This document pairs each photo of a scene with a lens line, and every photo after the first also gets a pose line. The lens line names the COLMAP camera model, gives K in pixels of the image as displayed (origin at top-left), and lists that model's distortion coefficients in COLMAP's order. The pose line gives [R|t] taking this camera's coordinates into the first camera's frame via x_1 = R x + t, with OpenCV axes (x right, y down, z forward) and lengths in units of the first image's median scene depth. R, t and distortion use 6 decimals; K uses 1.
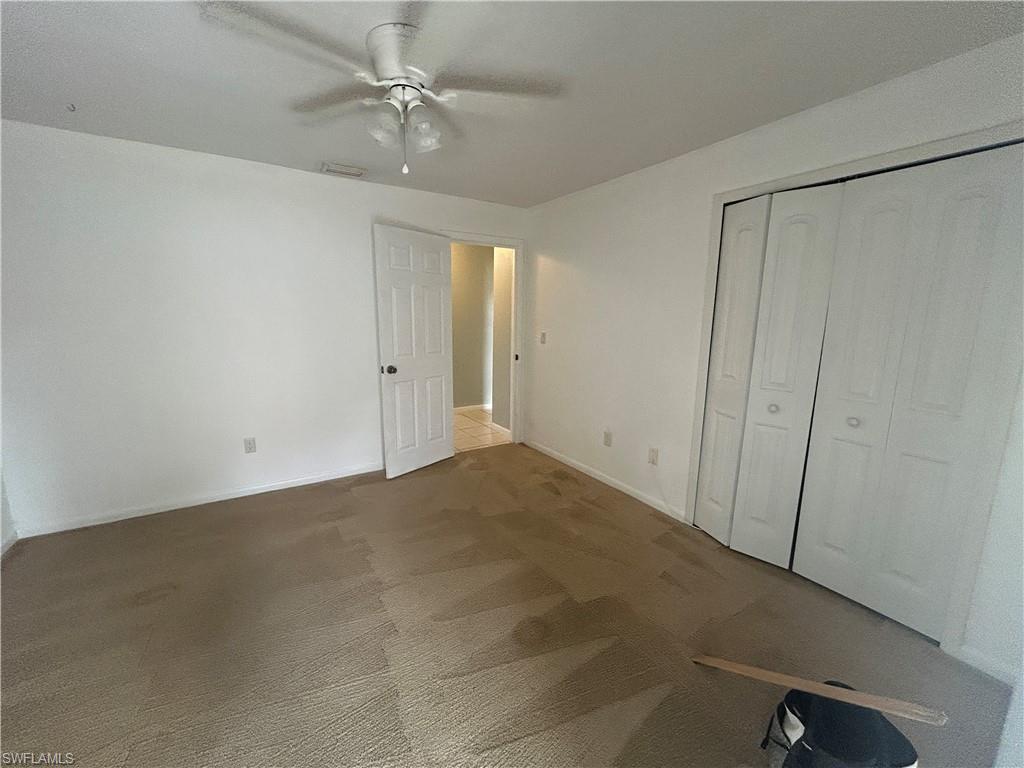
lens RADIAL K [[416.6, 0, 512.0], [0, 416.6, 384.0], [0, 0, 1]] dist [-0.001121, 0.000059]
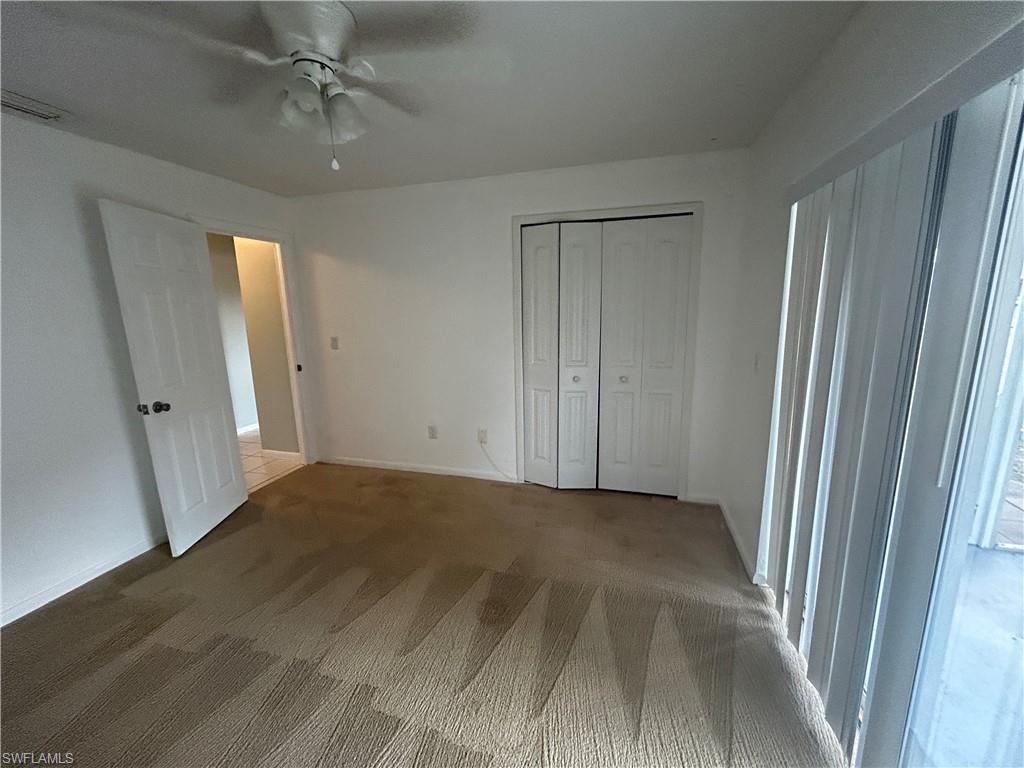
lens RADIAL K [[414.4, 0, 512.0], [0, 414.4, 384.0], [0, 0, 1]] dist [0.003545, 0.000348]
pose [[0.743393, -0.156438, 0.650303, -0.299869], [0.145126, 0.986827, 0.071493, -0.037484], [-0.652921, 0.041228, 0.756303, 0.064694]]
